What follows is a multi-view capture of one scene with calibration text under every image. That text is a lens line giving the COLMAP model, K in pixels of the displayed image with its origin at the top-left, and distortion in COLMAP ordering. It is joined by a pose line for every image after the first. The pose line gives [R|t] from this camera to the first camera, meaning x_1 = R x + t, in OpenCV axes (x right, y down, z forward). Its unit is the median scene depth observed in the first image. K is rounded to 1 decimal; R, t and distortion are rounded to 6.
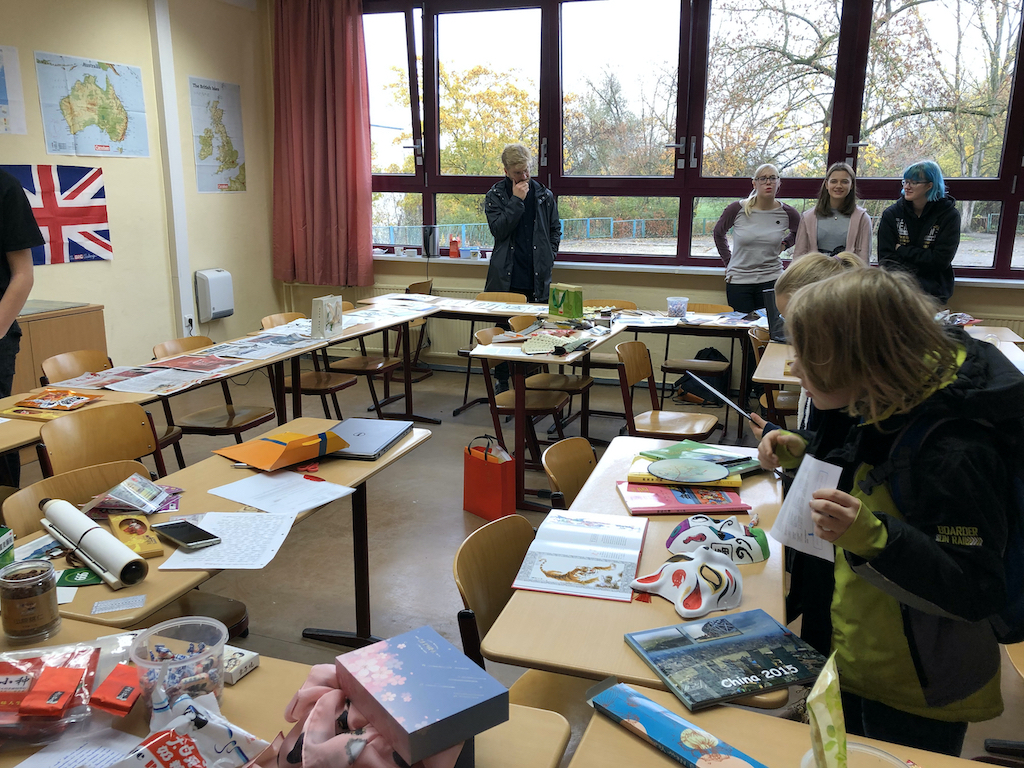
lens RADIAL K [[811.4, 0, 510.4], [0, 811.4, 394.3], [0, 0, 1]] dist [0.011975, -0.016640]
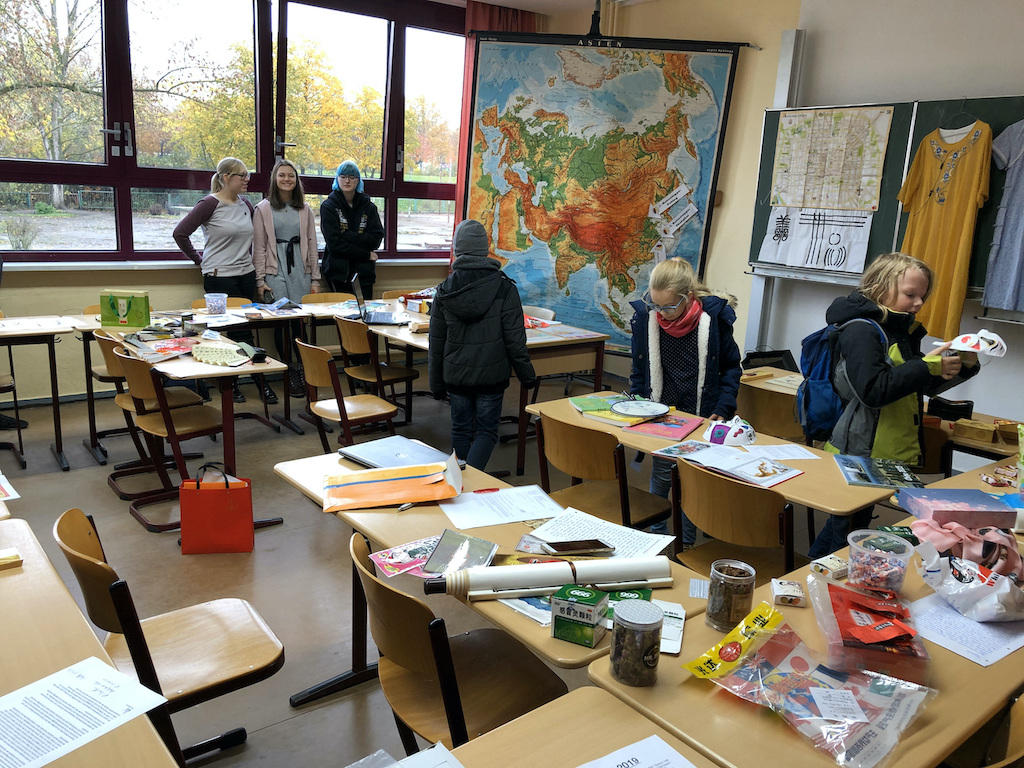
lens RADIAL K [[811.4, 0, 515.2], [0, 811.4, 382.6], [0, 0, 1]] dist [0.011975, -0.016640]
pose [[0.551263, -0.177564, 0.815218, -0.648555], [0.173060, 0.980176, 0.096468, -0.073633], [-0.816186, 0.087903, 0.571064, 0.254242]]
